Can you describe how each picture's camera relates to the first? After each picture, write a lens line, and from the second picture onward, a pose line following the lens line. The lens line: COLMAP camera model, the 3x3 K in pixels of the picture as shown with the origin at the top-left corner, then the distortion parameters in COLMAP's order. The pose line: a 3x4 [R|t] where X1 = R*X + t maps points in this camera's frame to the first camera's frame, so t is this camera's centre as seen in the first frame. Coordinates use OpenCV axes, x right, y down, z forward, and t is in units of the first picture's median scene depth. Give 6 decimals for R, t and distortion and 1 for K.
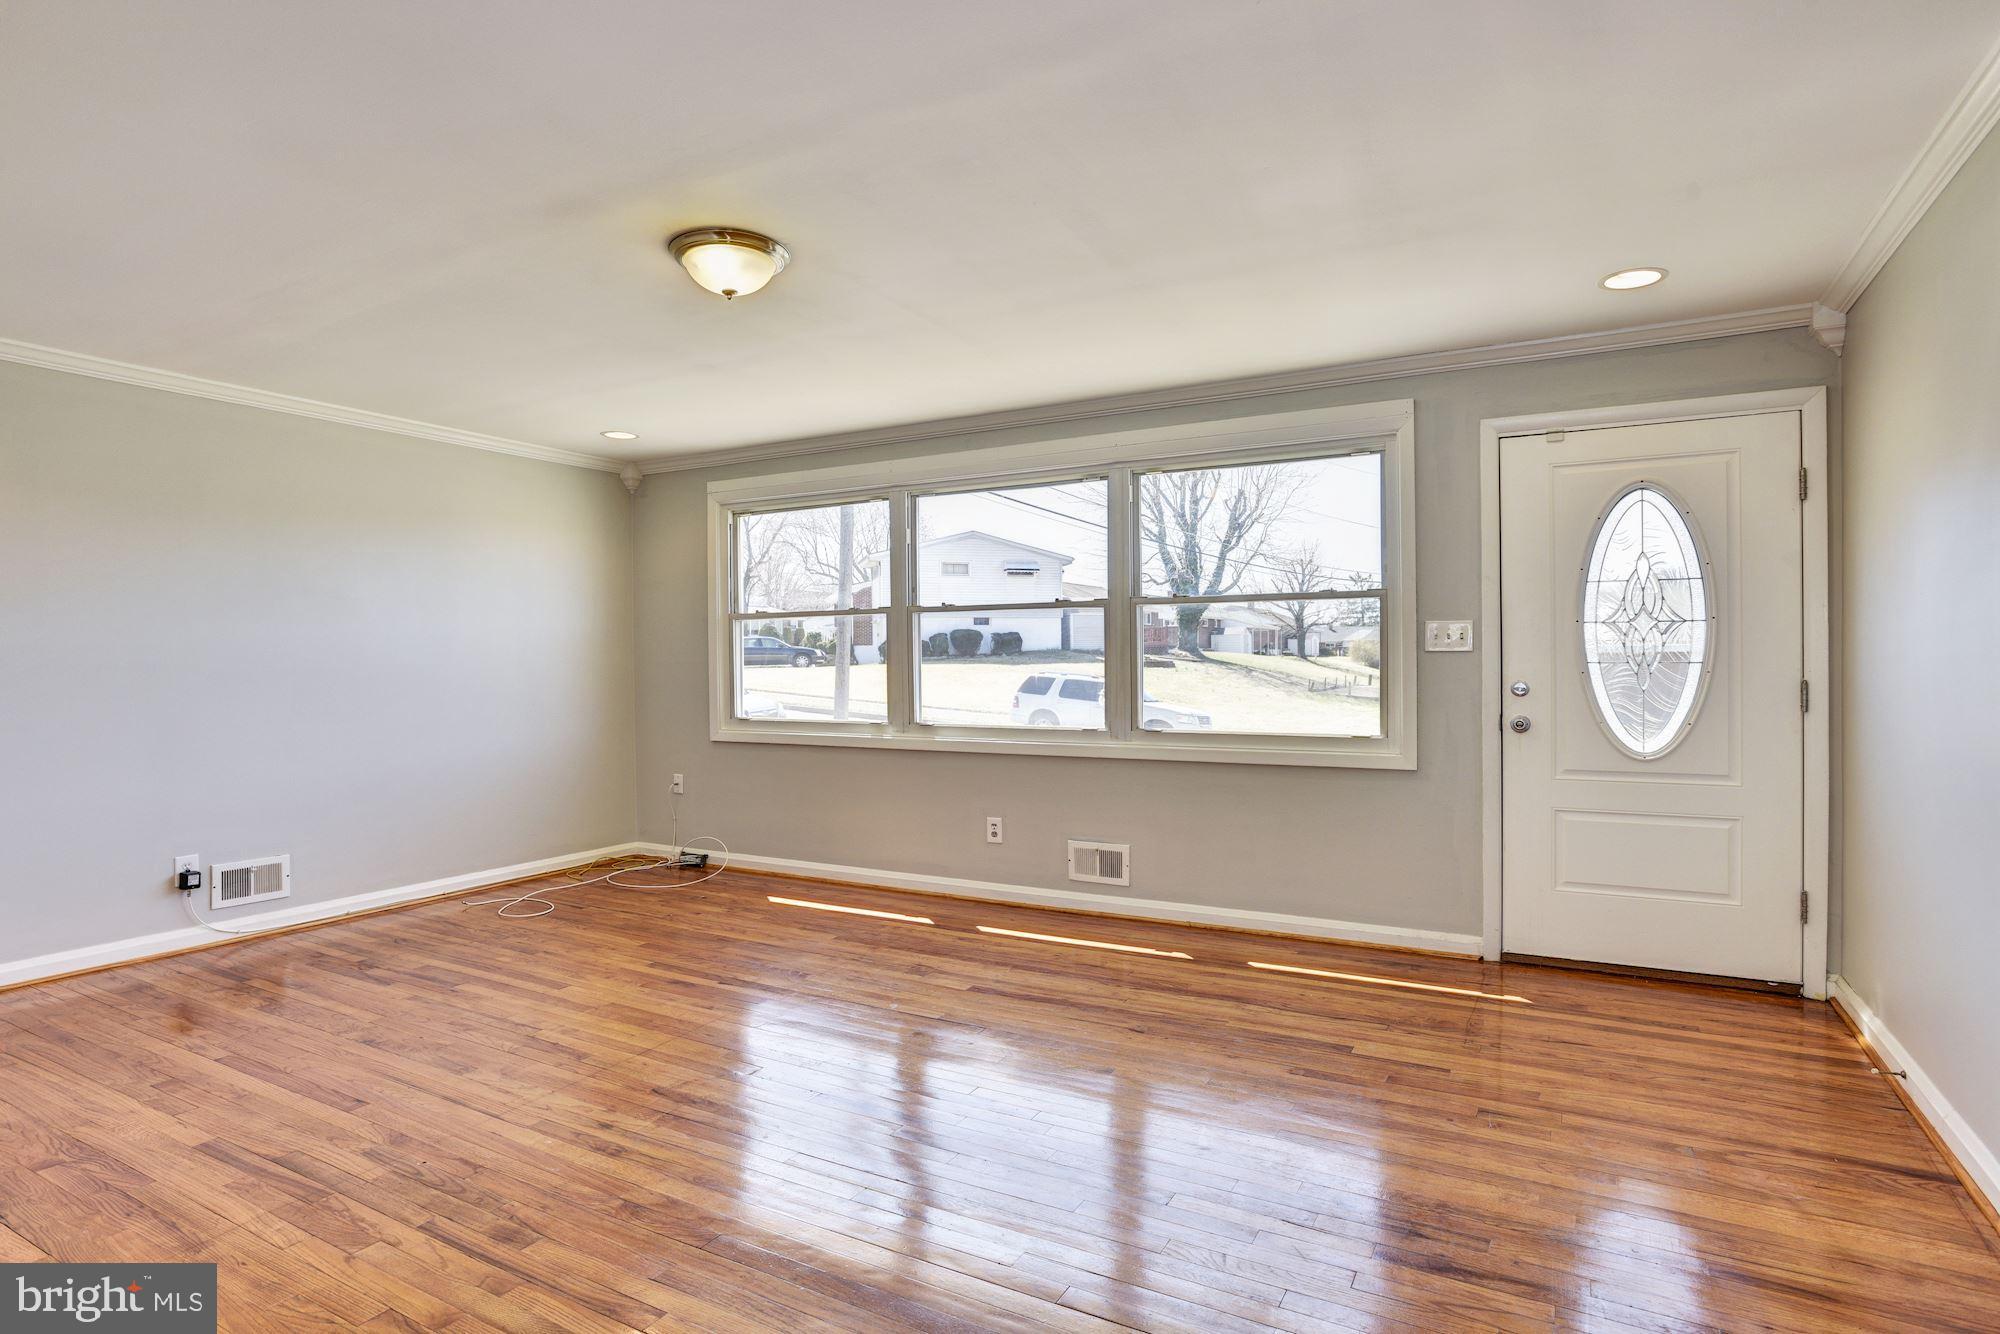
lens RADIAL K [[1019.4, 0, 1009.7], [0, 1019.4, 671.6], [0, 0, 1]] dist [-0.056463, 0.021562]
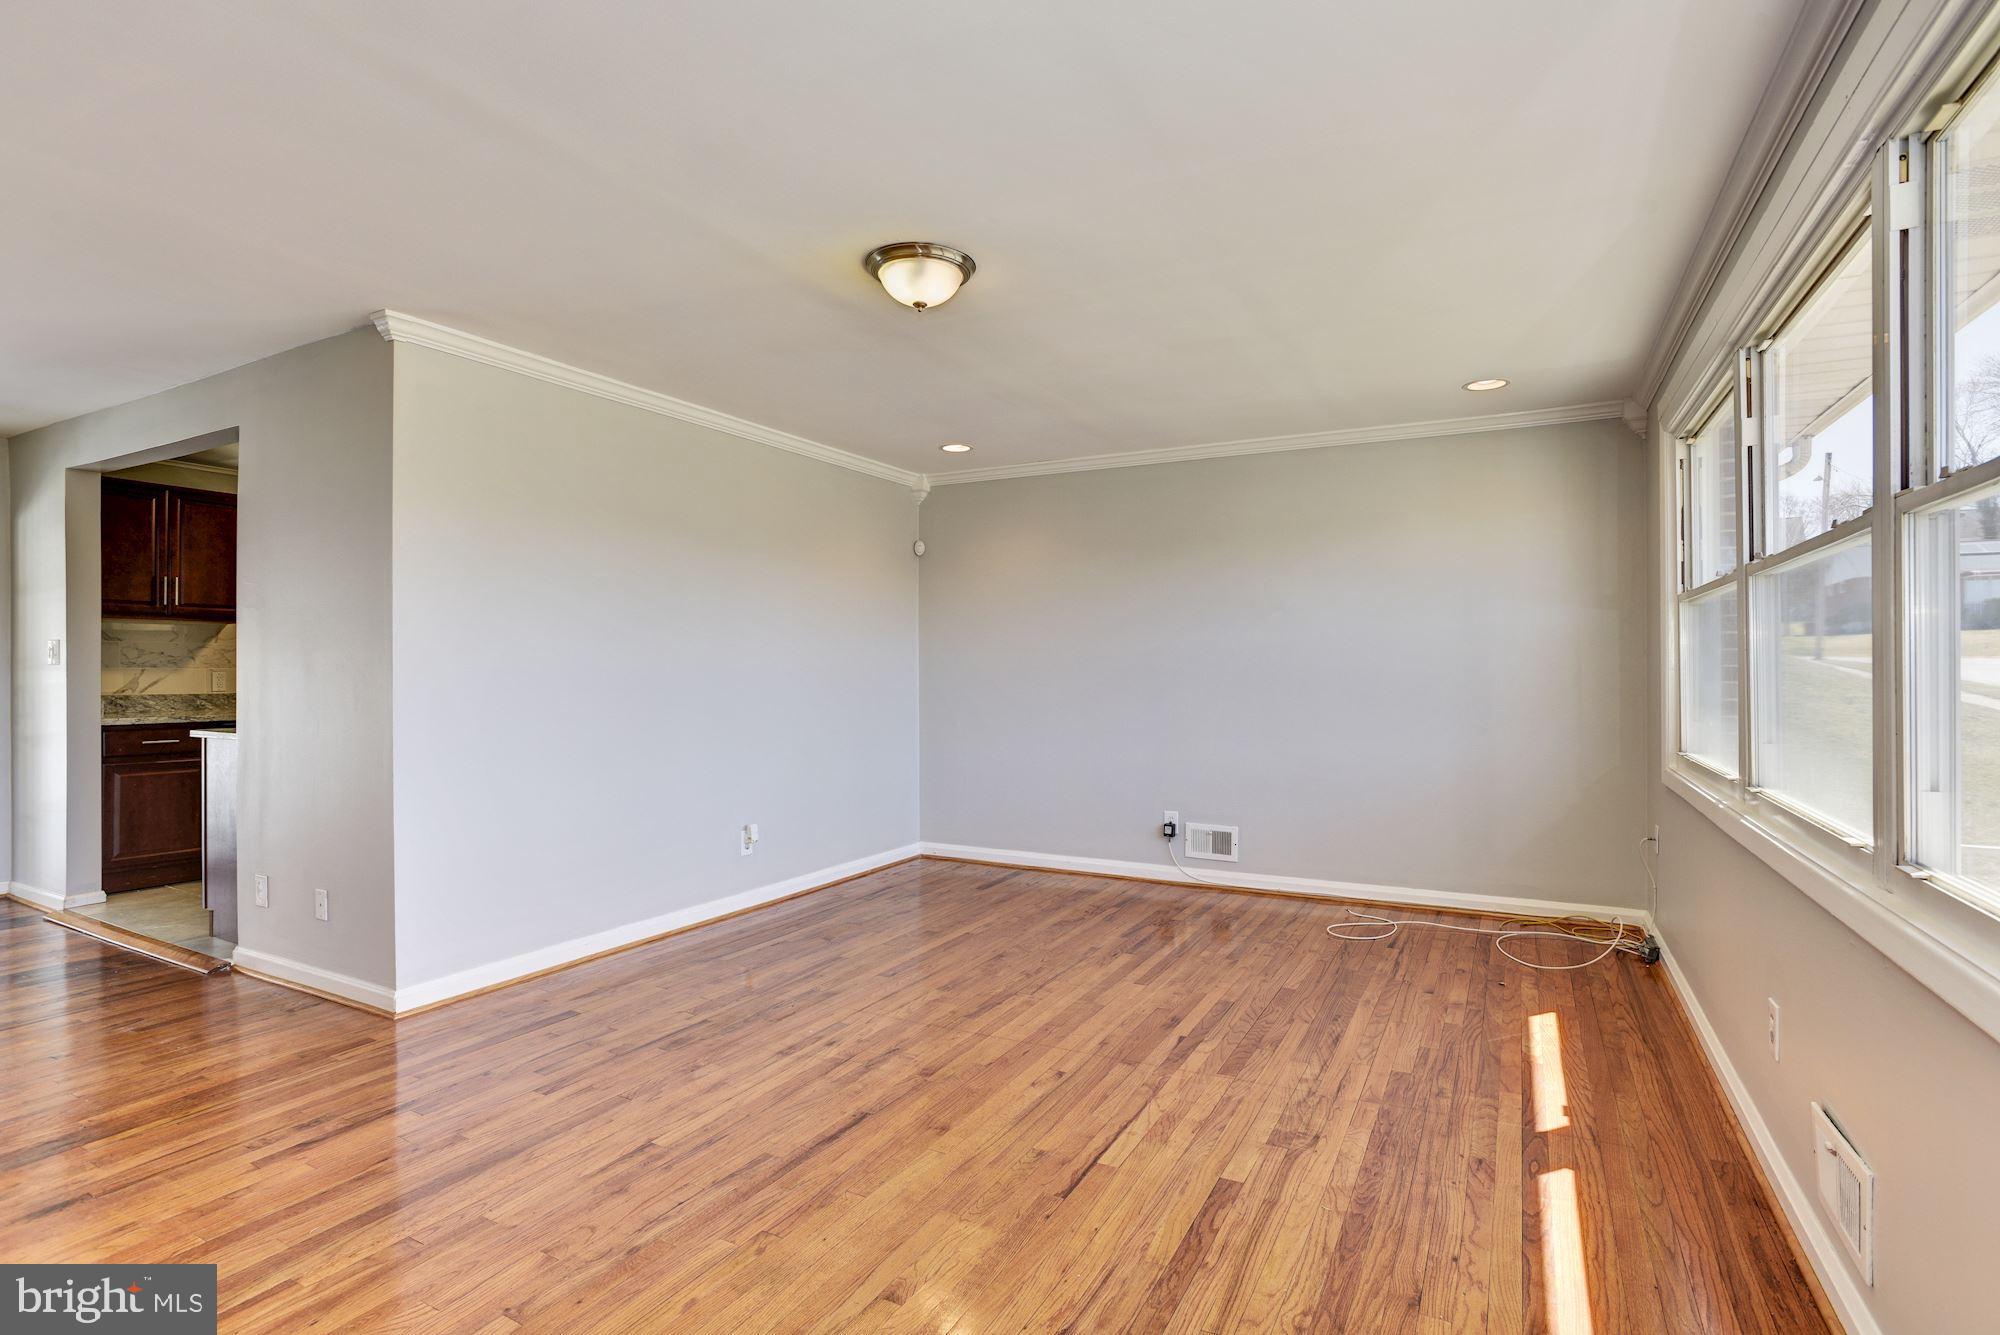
lens RADIAL K [[1006.0, 0, 949.5], [0, 1006.0, 672.4], [0, 0, 1]] dist [-0.067937, 0.043120]
pose [[-0.021738, 0.008896, -0.999724, 0.567620], [-0.011831, 0.999888, 0.009155, -0.008560], [0.999694, 0.012027, -0.021630, 0.821027]]
